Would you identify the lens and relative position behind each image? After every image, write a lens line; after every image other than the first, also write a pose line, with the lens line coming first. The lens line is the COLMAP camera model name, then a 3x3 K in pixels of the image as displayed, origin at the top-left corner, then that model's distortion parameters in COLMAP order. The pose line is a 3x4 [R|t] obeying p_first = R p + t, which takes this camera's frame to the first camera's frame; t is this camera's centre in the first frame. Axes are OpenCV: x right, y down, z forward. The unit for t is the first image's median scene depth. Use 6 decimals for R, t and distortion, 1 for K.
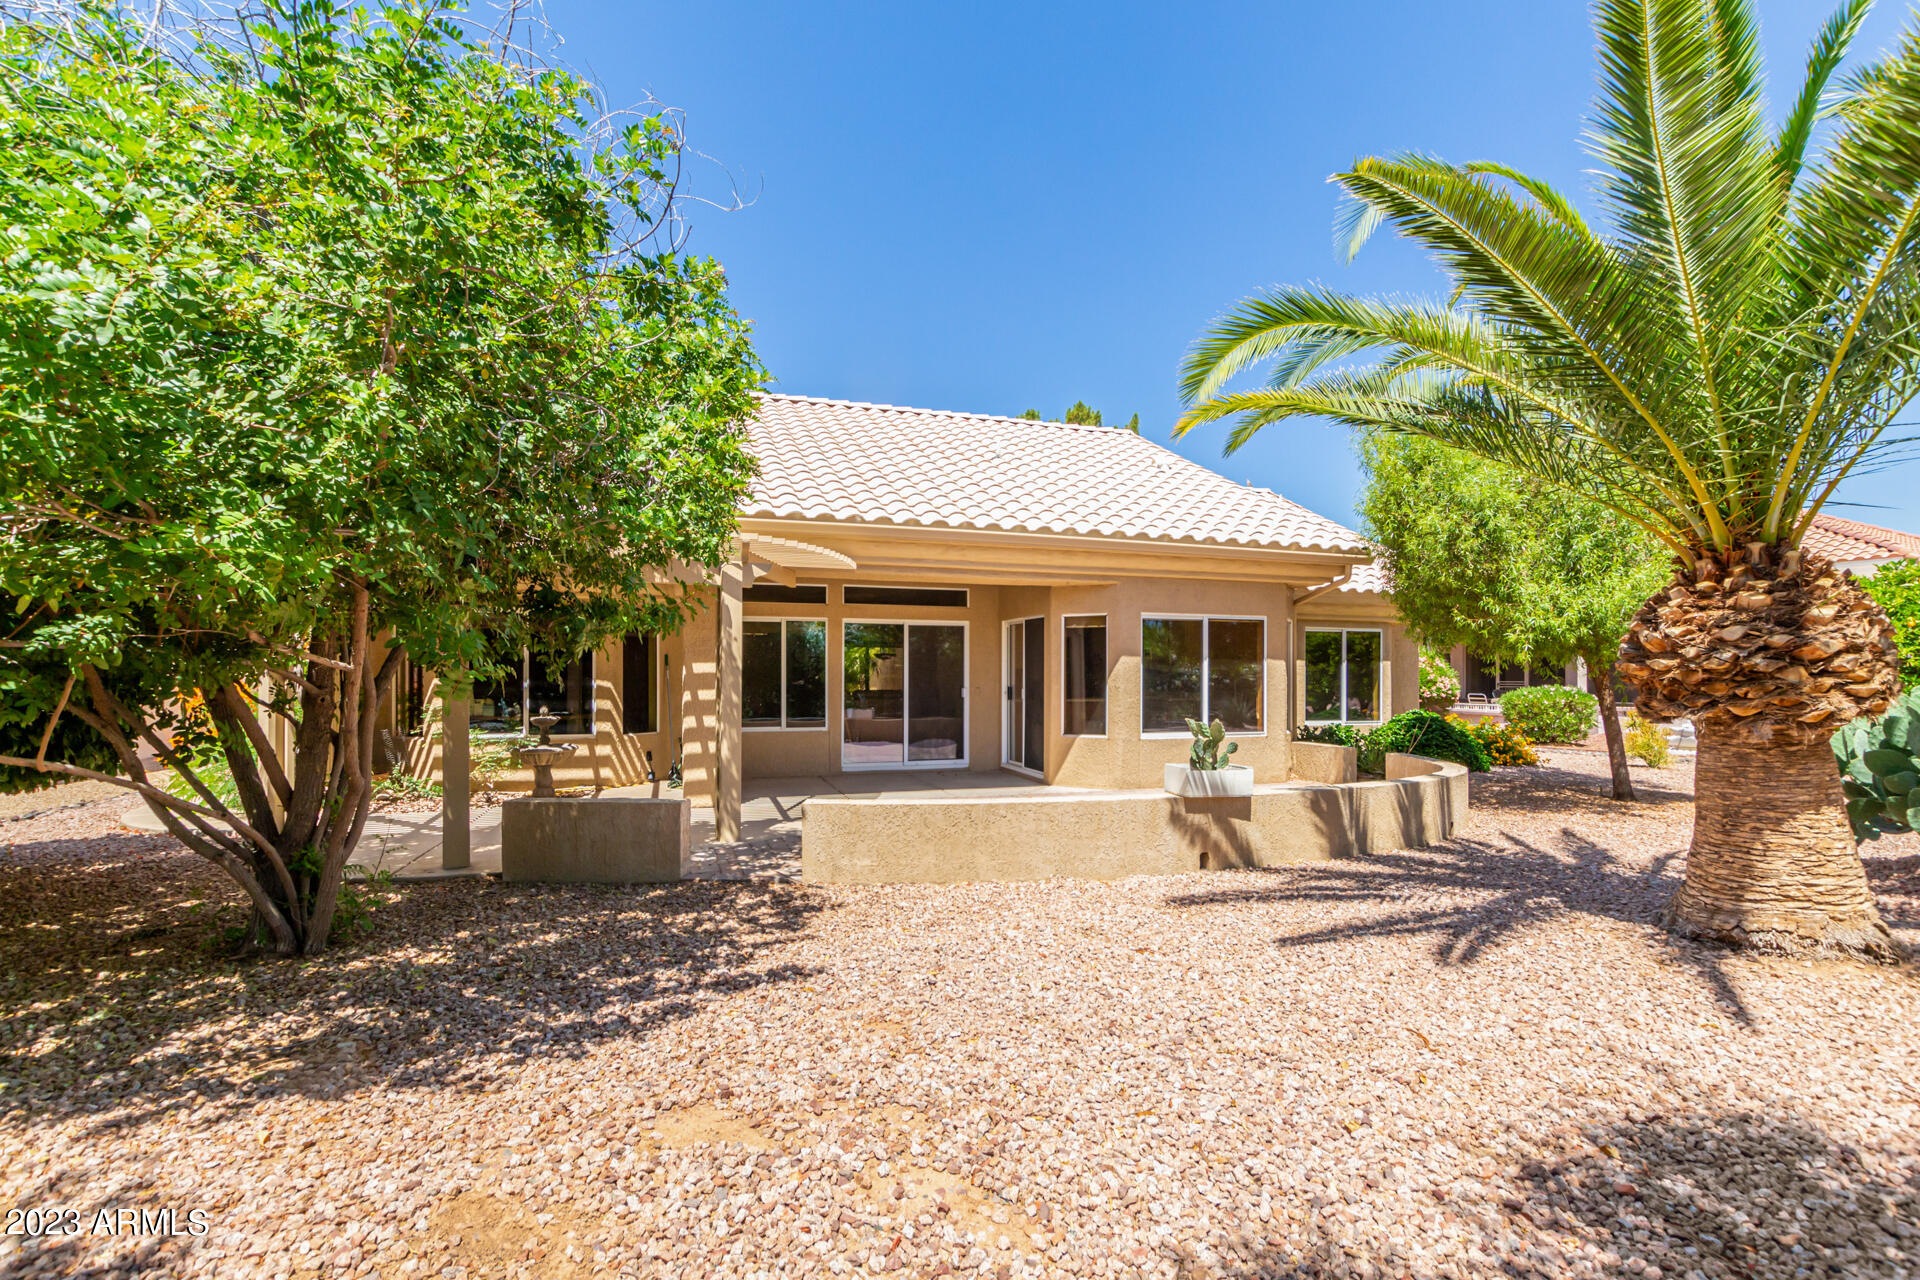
lens RADIAL K [[872.8, 0, 961.3], [0, 872.8, 658.0], [0, 0, 1]] dist [0.001625, -0.001556]
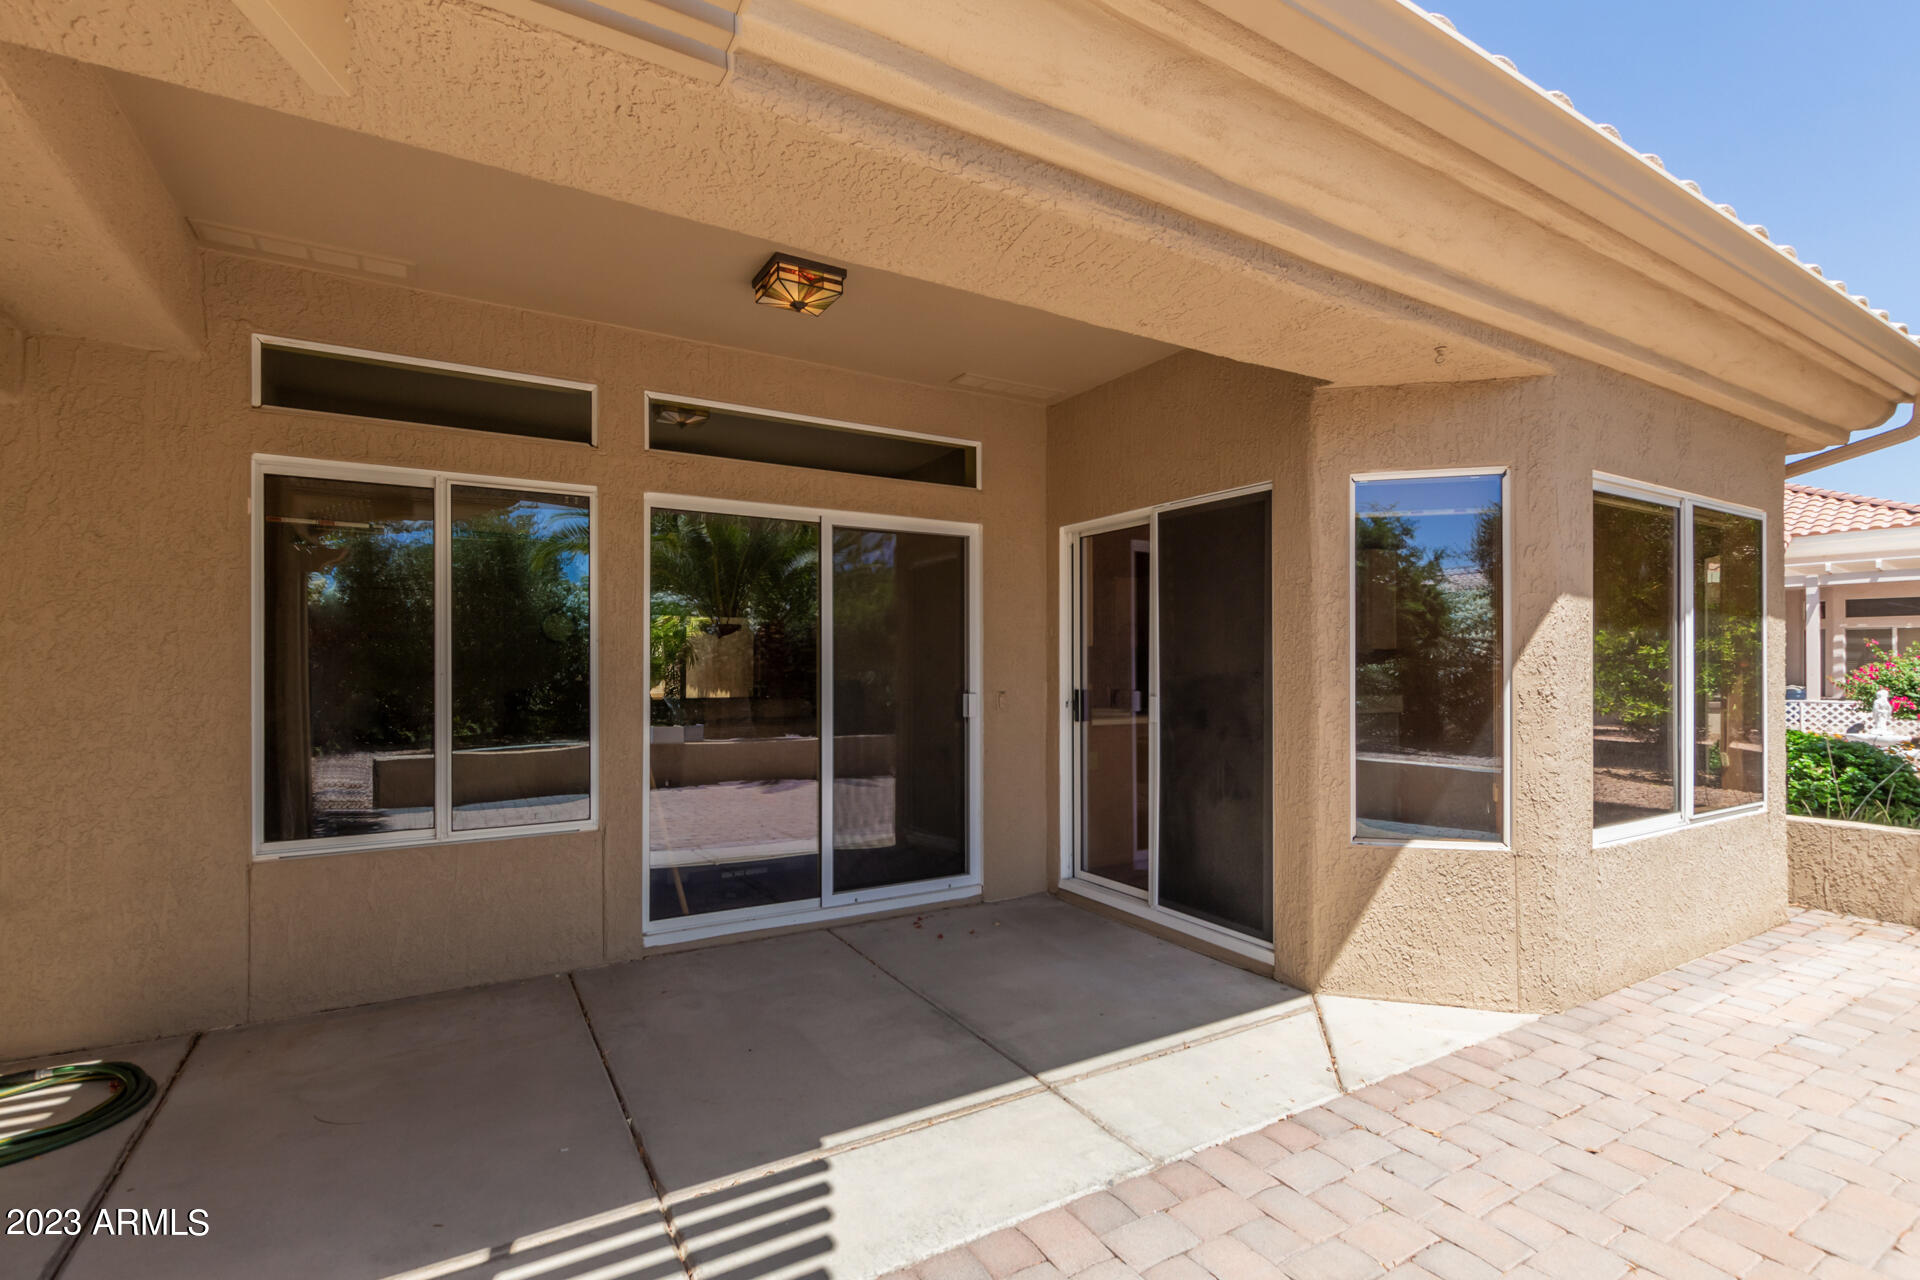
lens RADIAL K [[872.8, 0, 961.3], [0, 872.8, 658.0], [0, 0, 1]] dist [0.001625, -0.001556]
pose [[0.976371, -0.004369, 0.216055, -0.089714], [0.002106, 0.999940, 0.010706, 0.014832], [-0.216089, -0.009998, 0.976322, 0.644005]]
